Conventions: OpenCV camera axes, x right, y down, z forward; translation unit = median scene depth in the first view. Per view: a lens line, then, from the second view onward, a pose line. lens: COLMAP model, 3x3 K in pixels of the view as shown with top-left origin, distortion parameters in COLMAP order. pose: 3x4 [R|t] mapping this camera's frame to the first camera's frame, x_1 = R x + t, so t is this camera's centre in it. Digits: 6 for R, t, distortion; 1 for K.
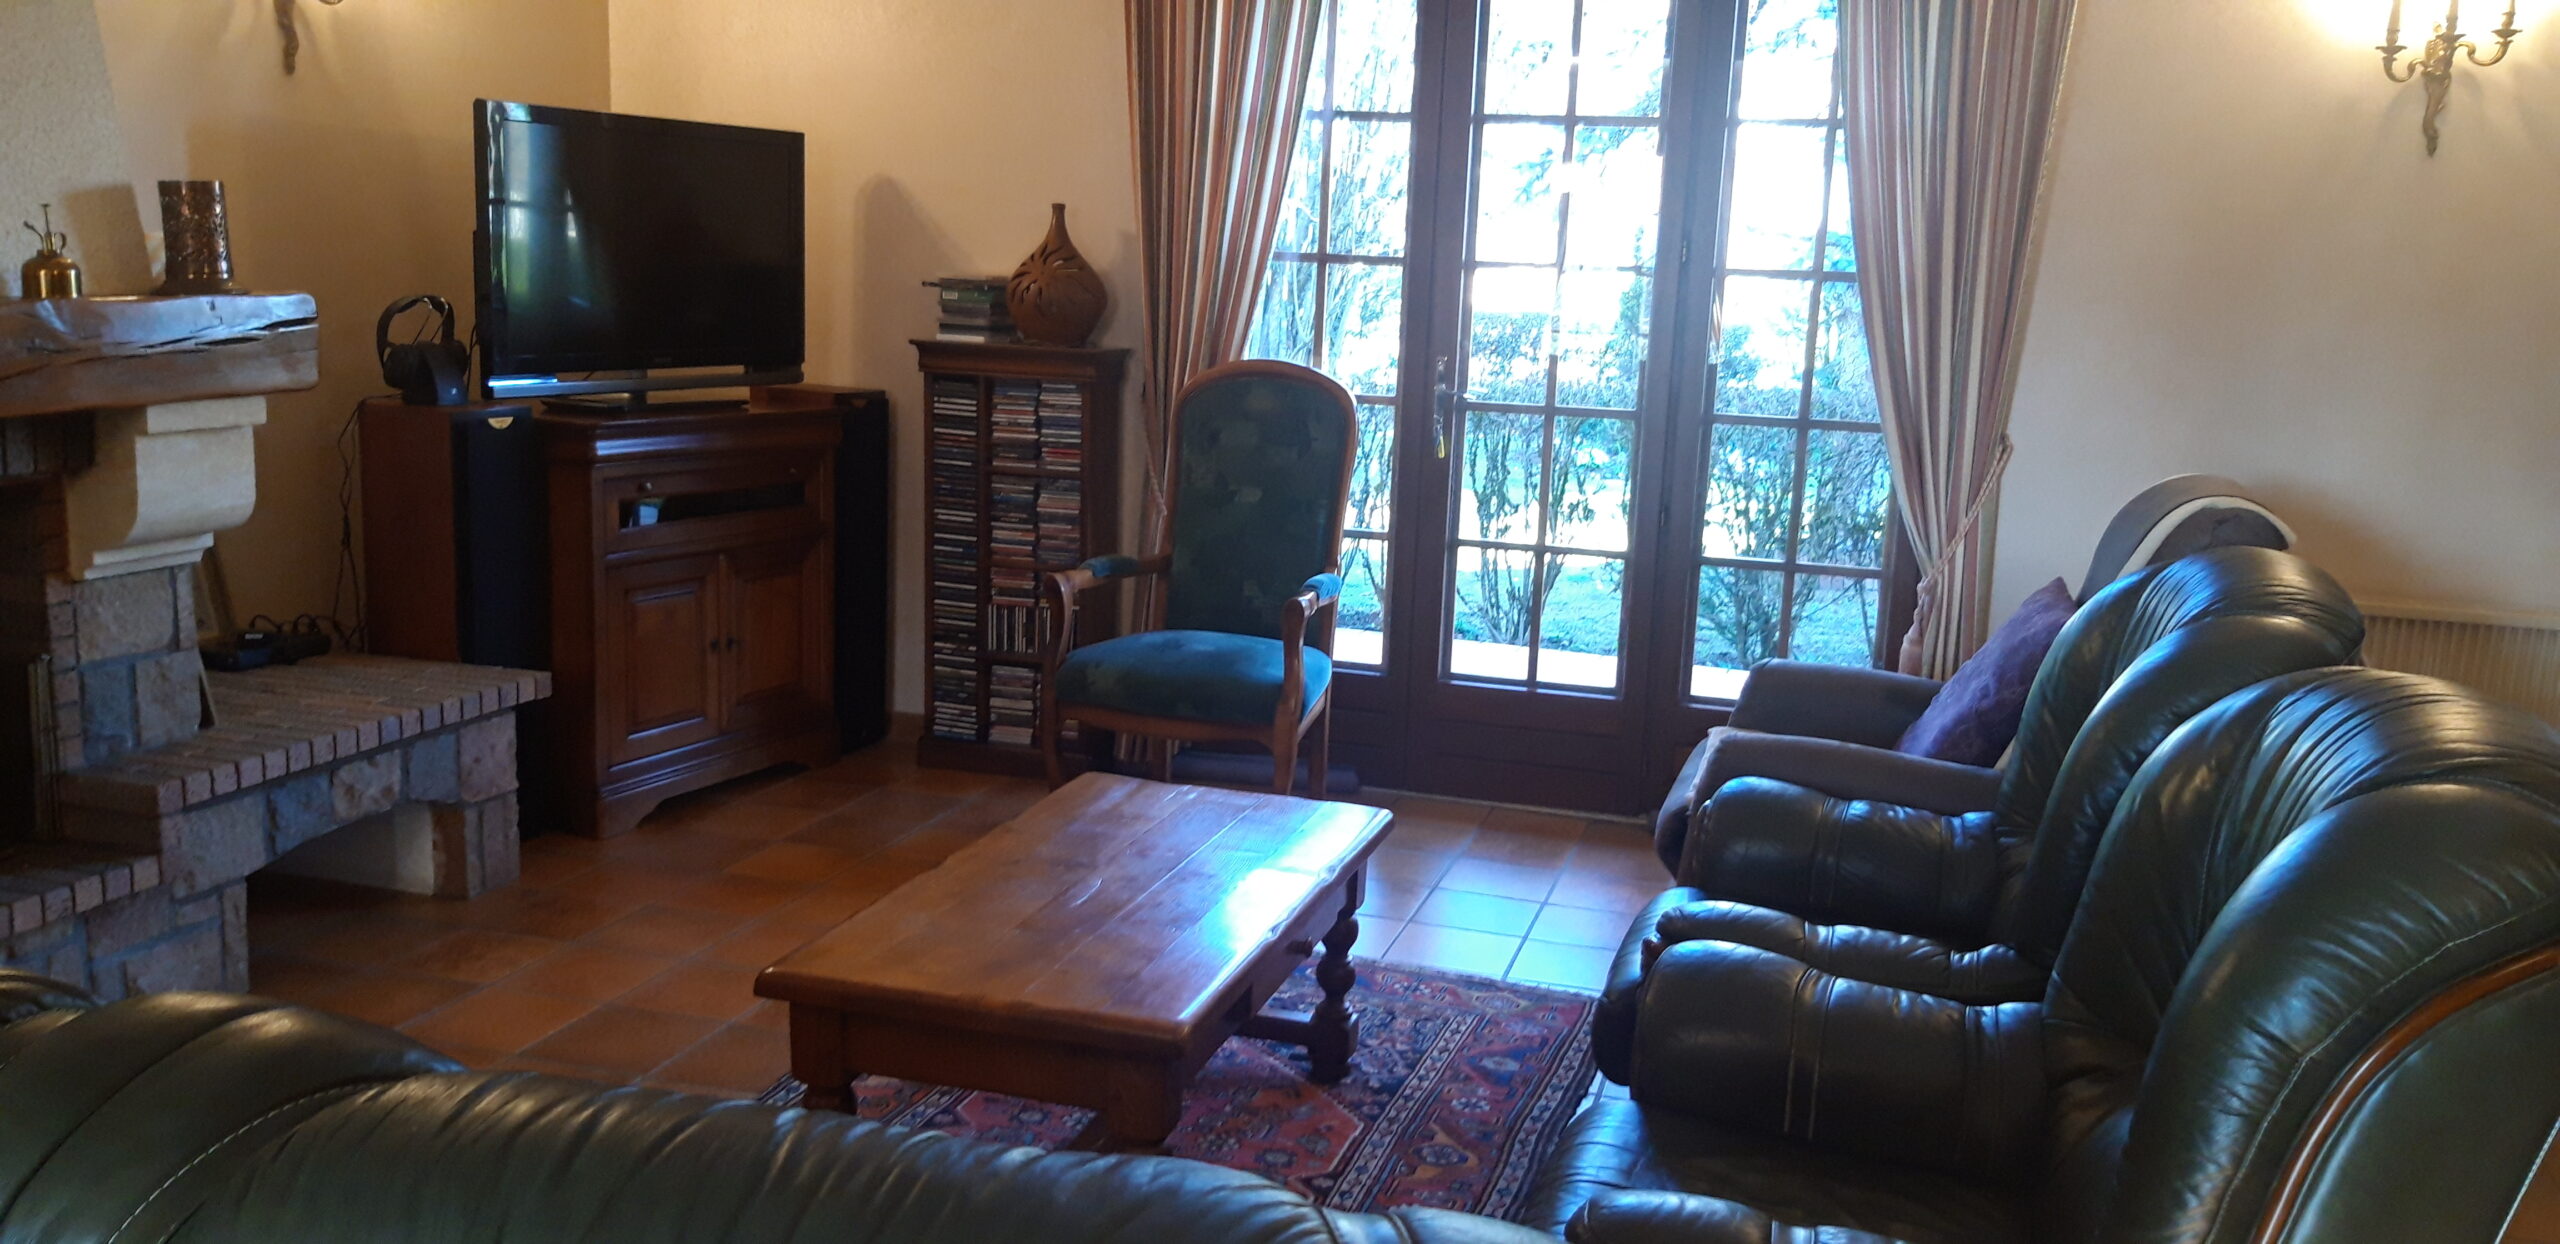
lens RADIAL K [[2229.6, 0, 1280.0], [0, 2229.6, 622.0], [0, 0, 1]] dist [0.207312, -0.000534]
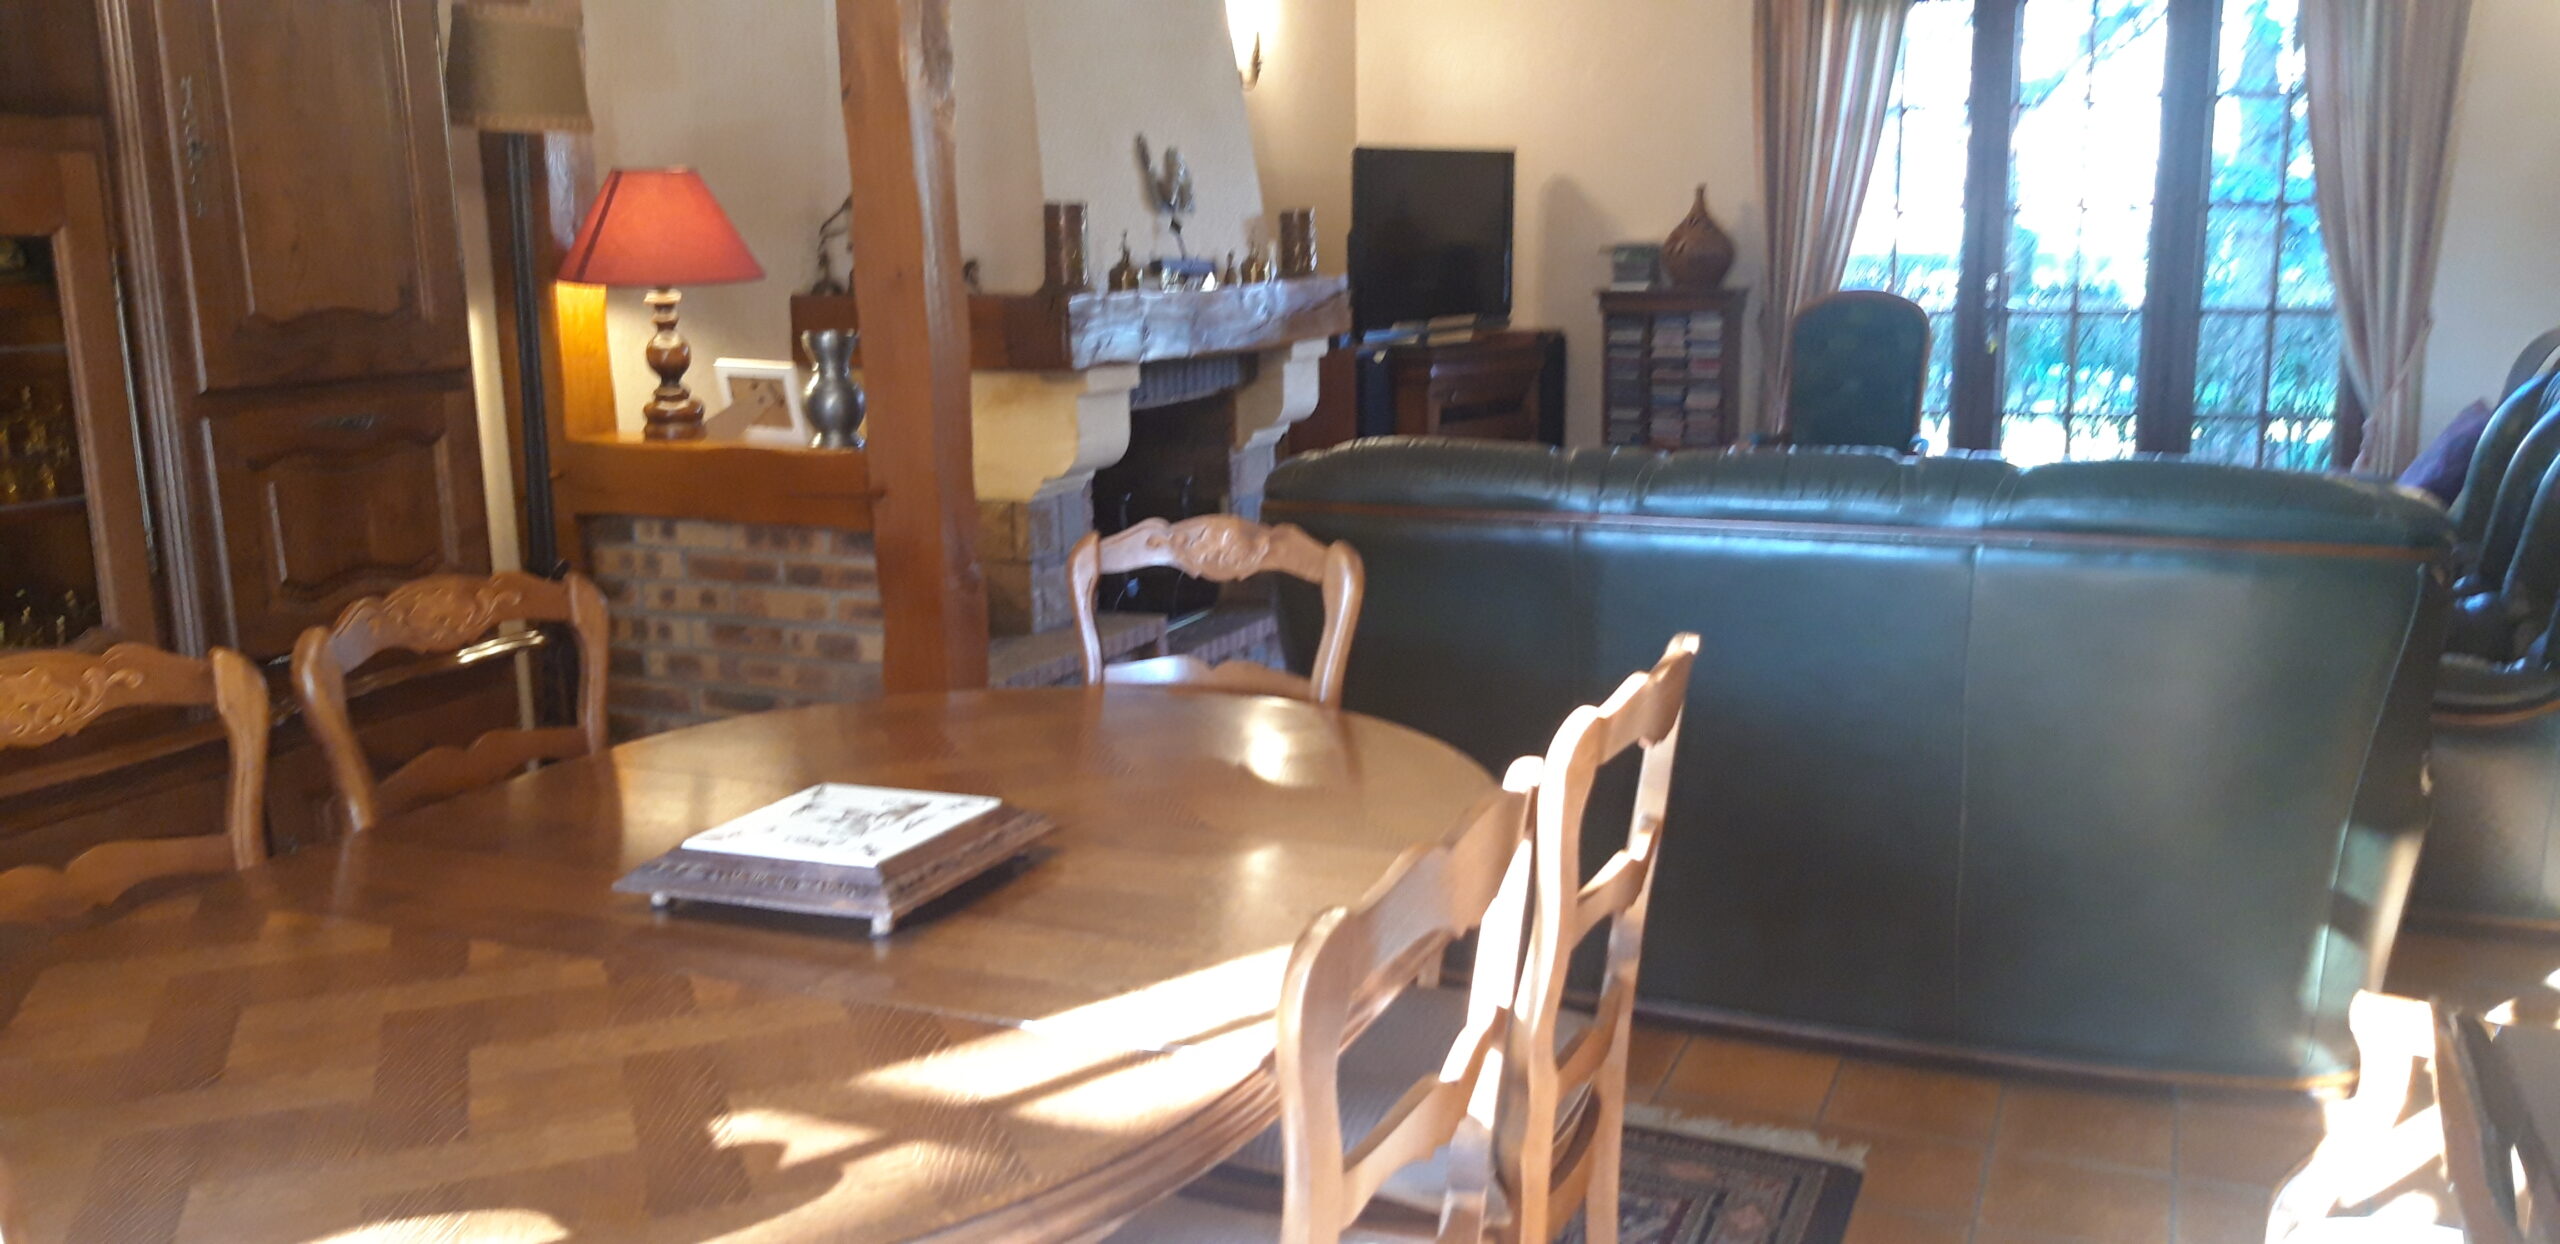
lens RADIAL K [[2058.2, 0, 1280.0], [0, 2058.2, 622.0], [0, 0, 1]] dist [0.003656, 0.004515]
pose [[0.983636, -0.032641, -0.177187, -0.137500], [0.036236, 0.999197, 0.017089, 0.054857], [0.176486, -0.023230, 0.984029, -0.323605]]
